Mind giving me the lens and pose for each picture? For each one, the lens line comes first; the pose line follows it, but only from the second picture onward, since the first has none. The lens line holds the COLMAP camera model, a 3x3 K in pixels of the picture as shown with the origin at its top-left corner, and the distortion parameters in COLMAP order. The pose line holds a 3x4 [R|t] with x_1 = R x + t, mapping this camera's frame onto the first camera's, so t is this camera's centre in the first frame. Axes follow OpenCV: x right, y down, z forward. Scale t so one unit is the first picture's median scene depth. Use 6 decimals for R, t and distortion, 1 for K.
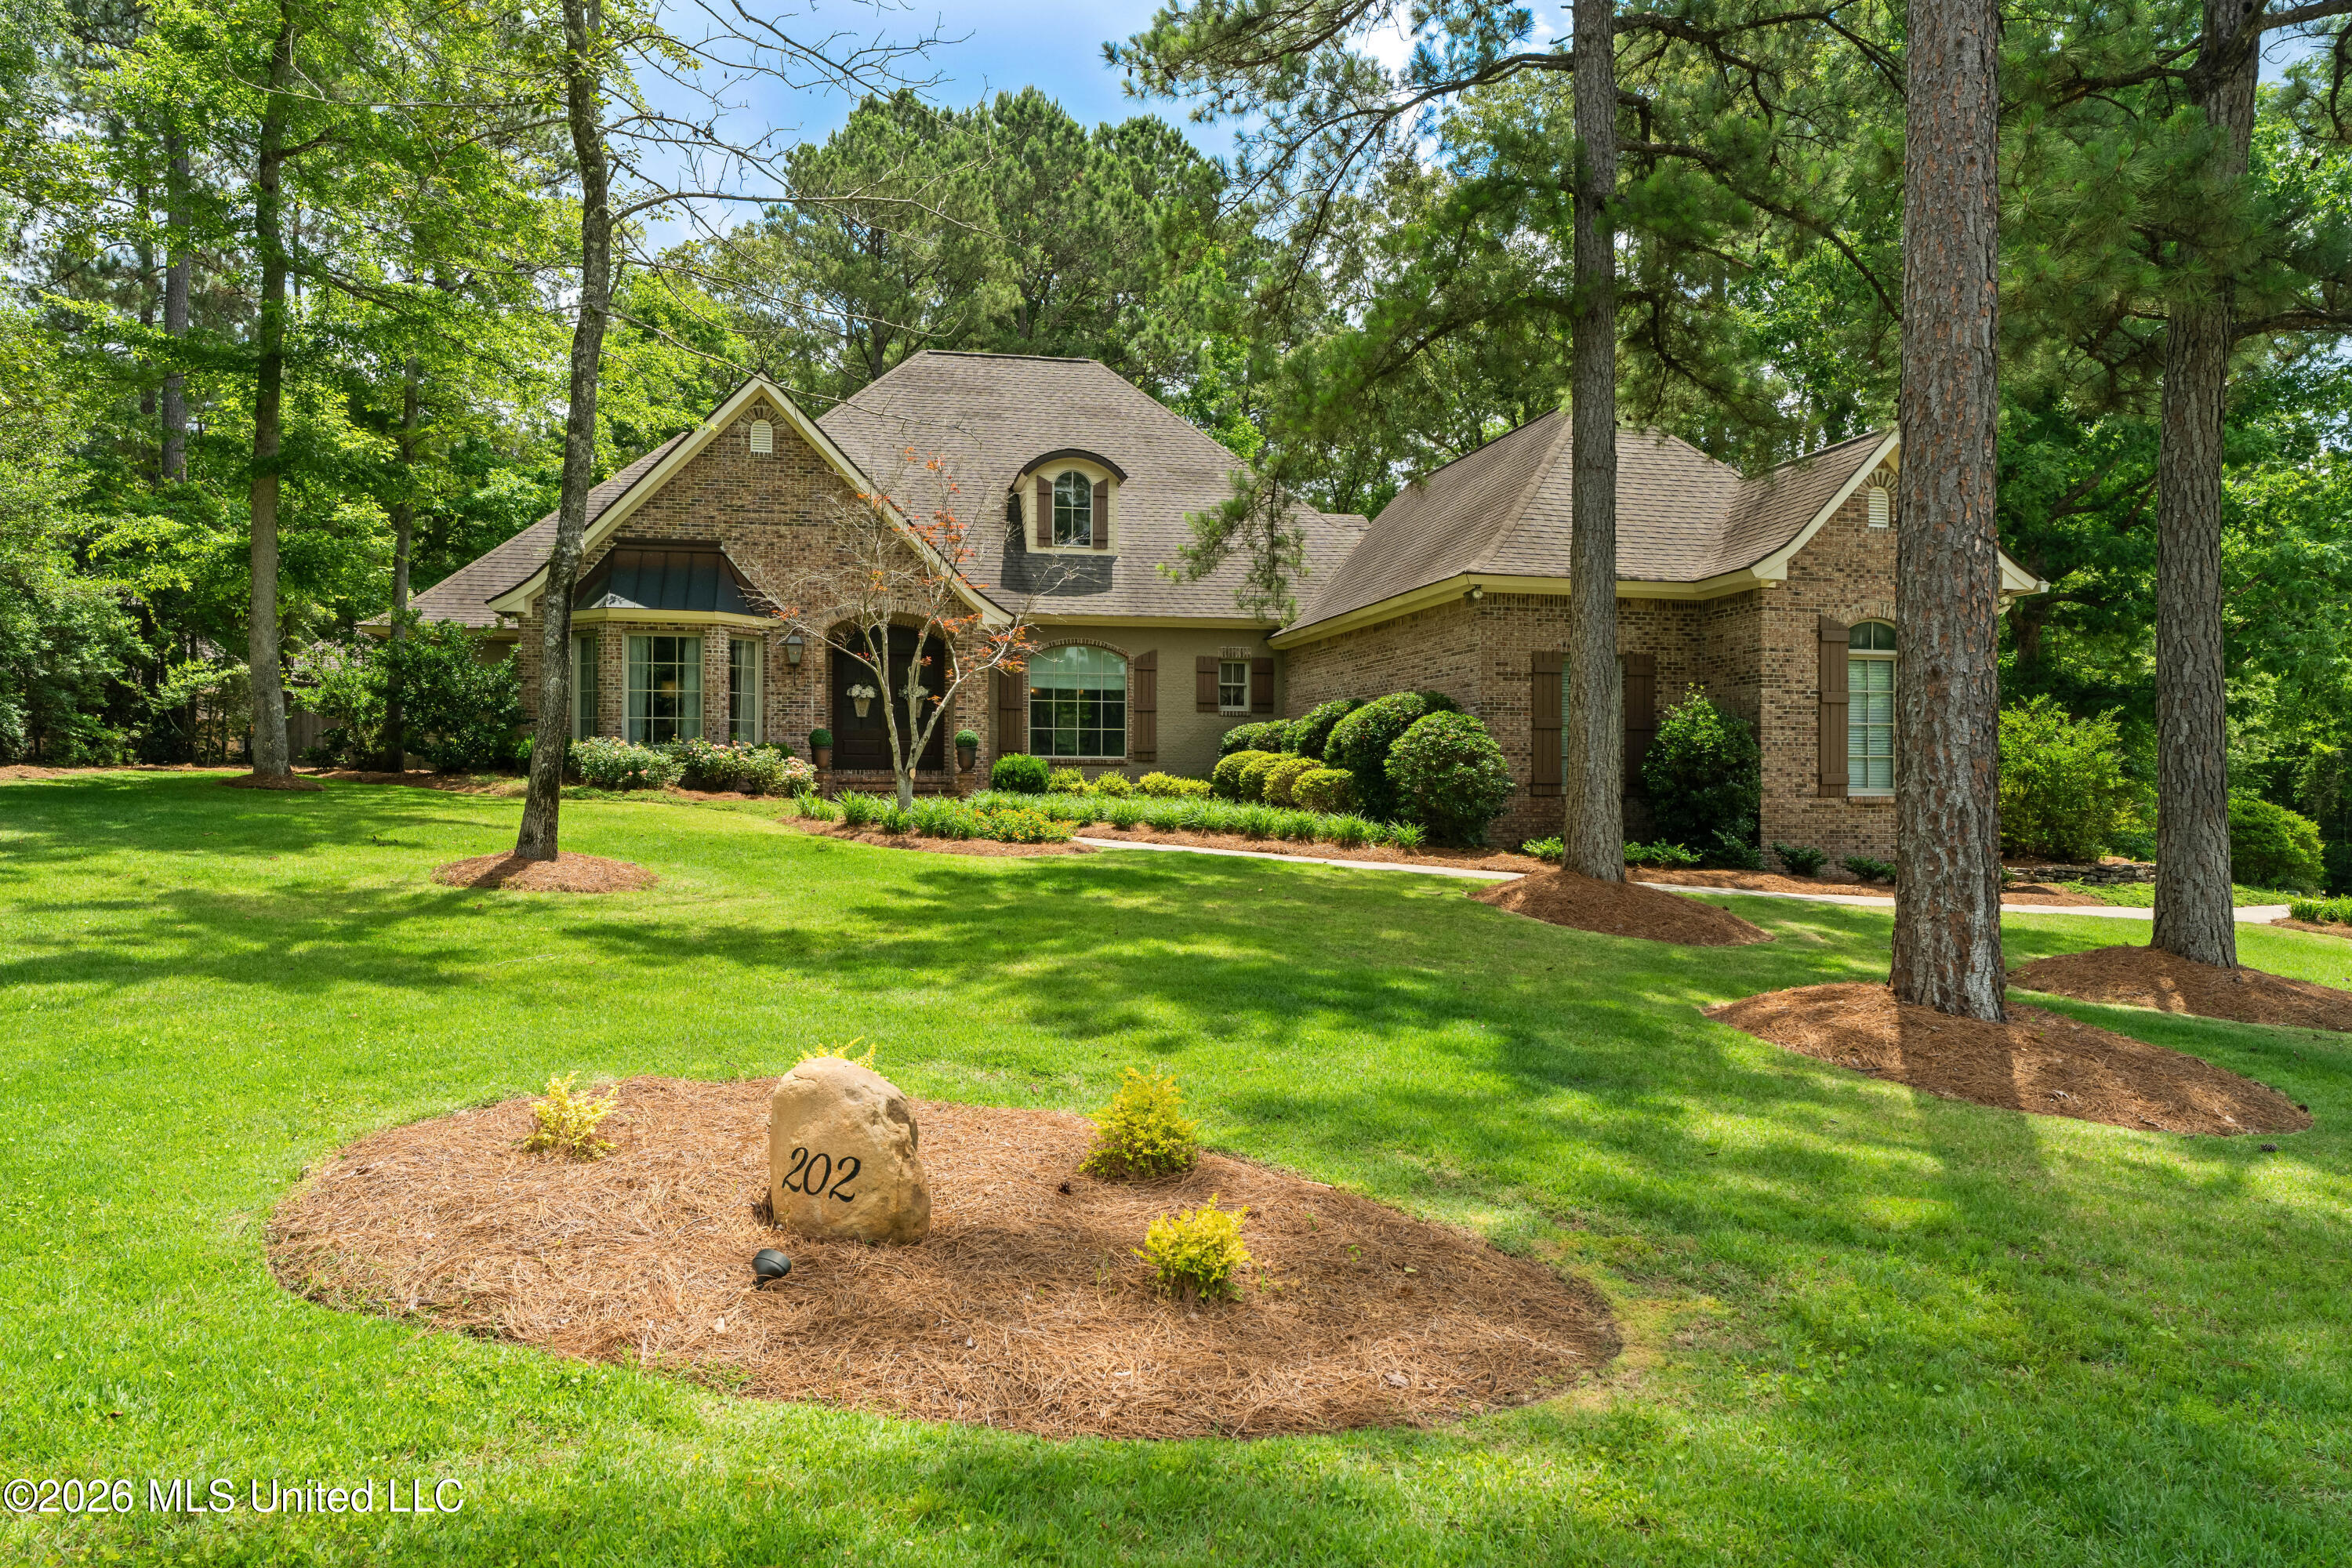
lens RADIAL K [[1538.7, 0, 1182.1], [0, 1538.7, 768.3], [0, 0, 1]] dist [-0.002756, 0.004152]
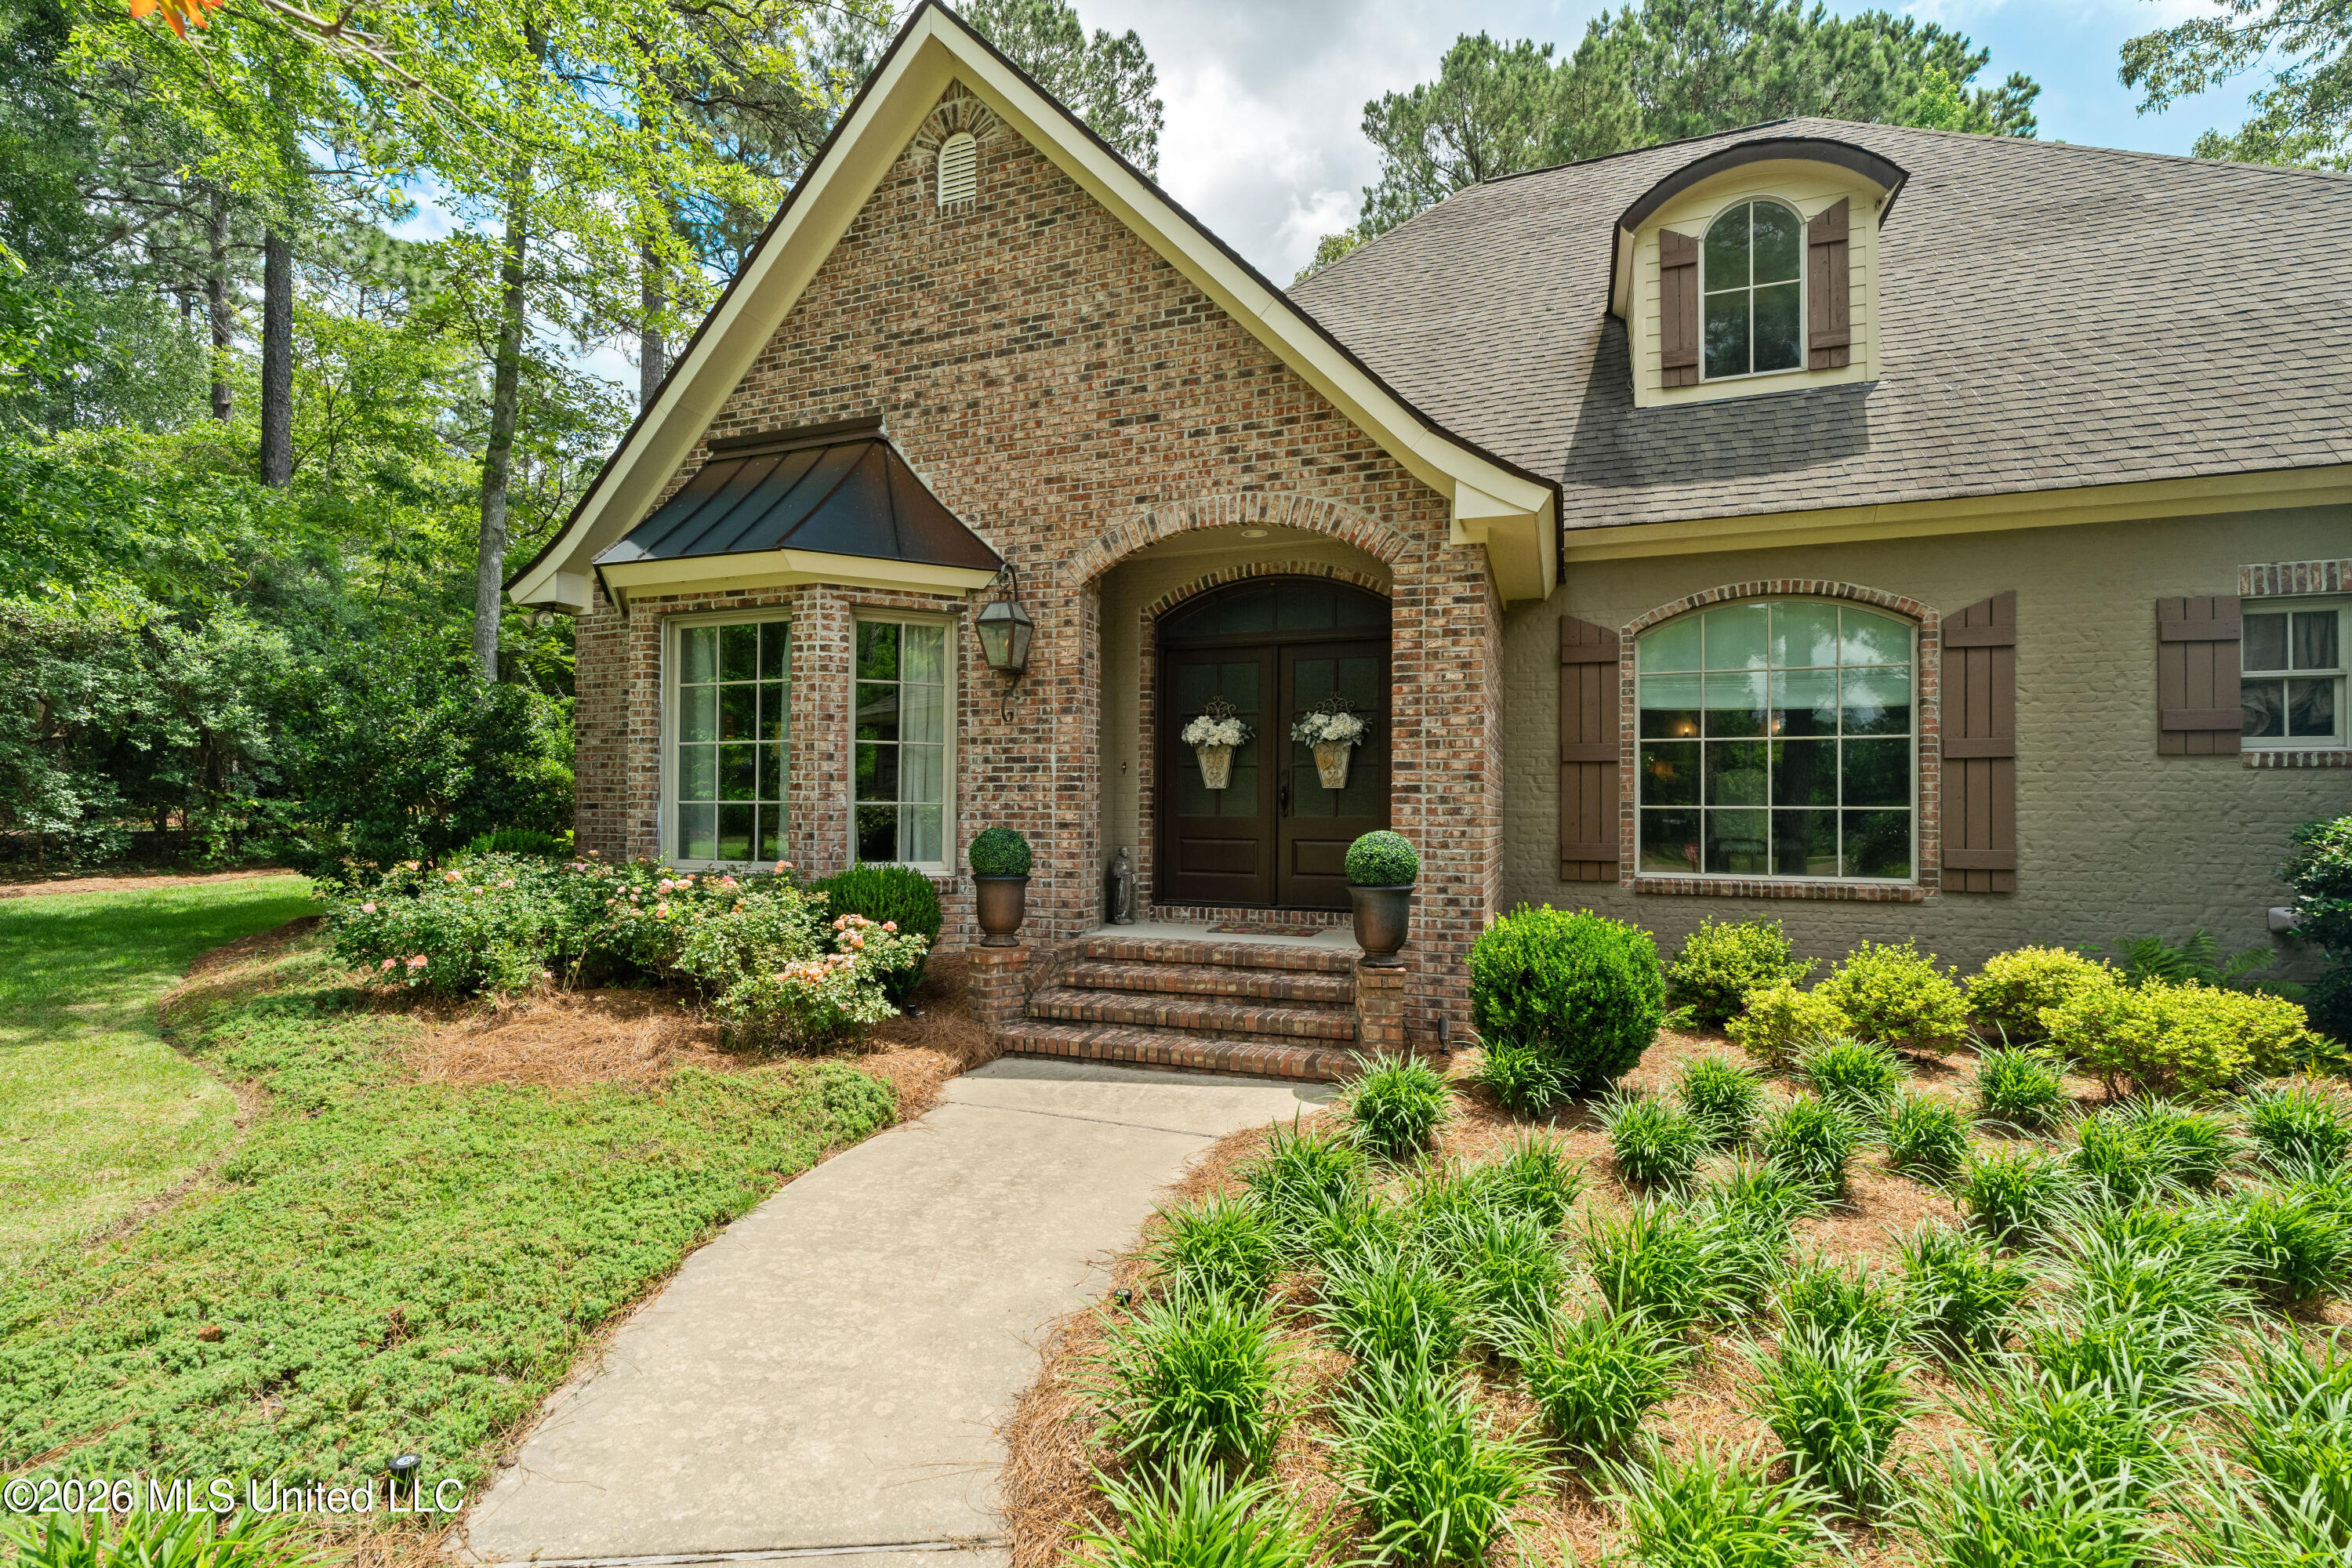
lens RADIAL K [[1064.2, 0, 1161.5], [0, 1064.2, 793.8], [0, 0, 1]] dist [-0.002202, 0.000413]
pose [[0.833793, -0.007390, -0.552028, -0.055779], [0.002314, 0.999948, -0.009893, -0.031534], [0.552072, 0.006971, 0.833767, 0.804523]]
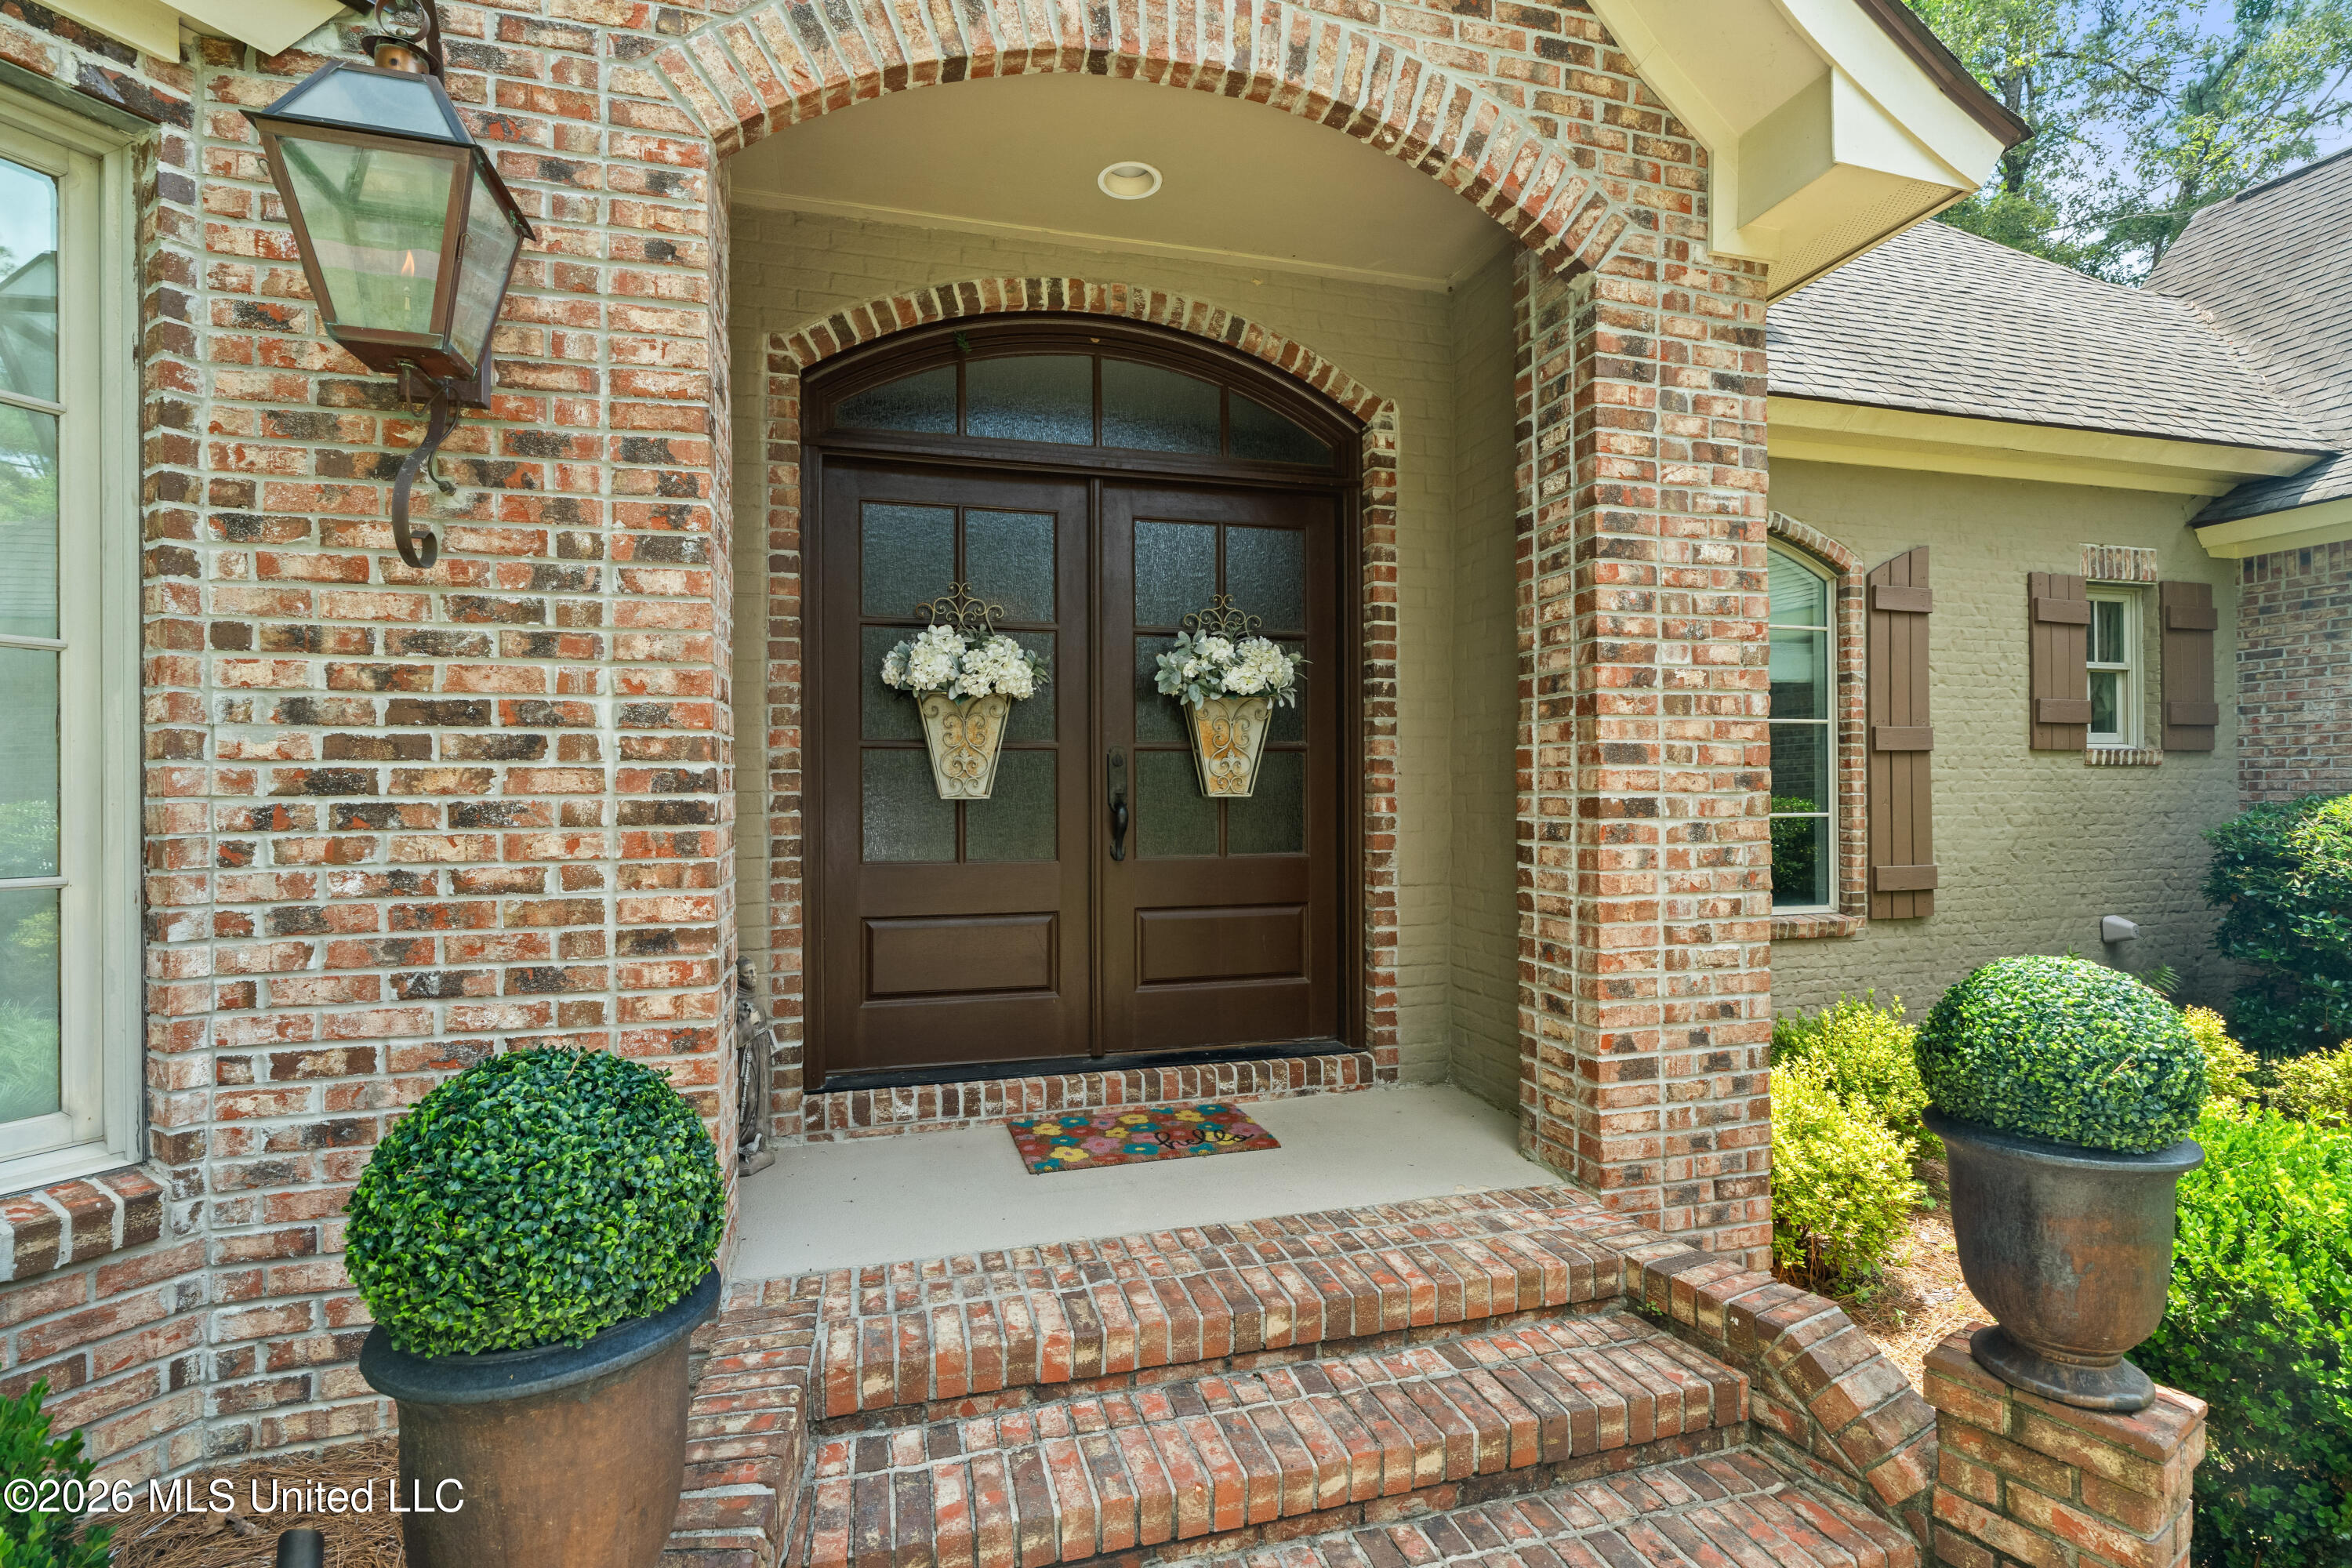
lens RADIAL K [[1064.2, 0, 1160.3], [0, 1064.2, 791.1], [0, 0, 1]] dist [-0.002202, 0.000413]
pose [[0.998787, -0.009716, 0.048267, -0.208813], [0.009351, 0.999926, 0.007795, -0.038483], [-0.048339, -0.007335, 0.998804, 0.951560]]
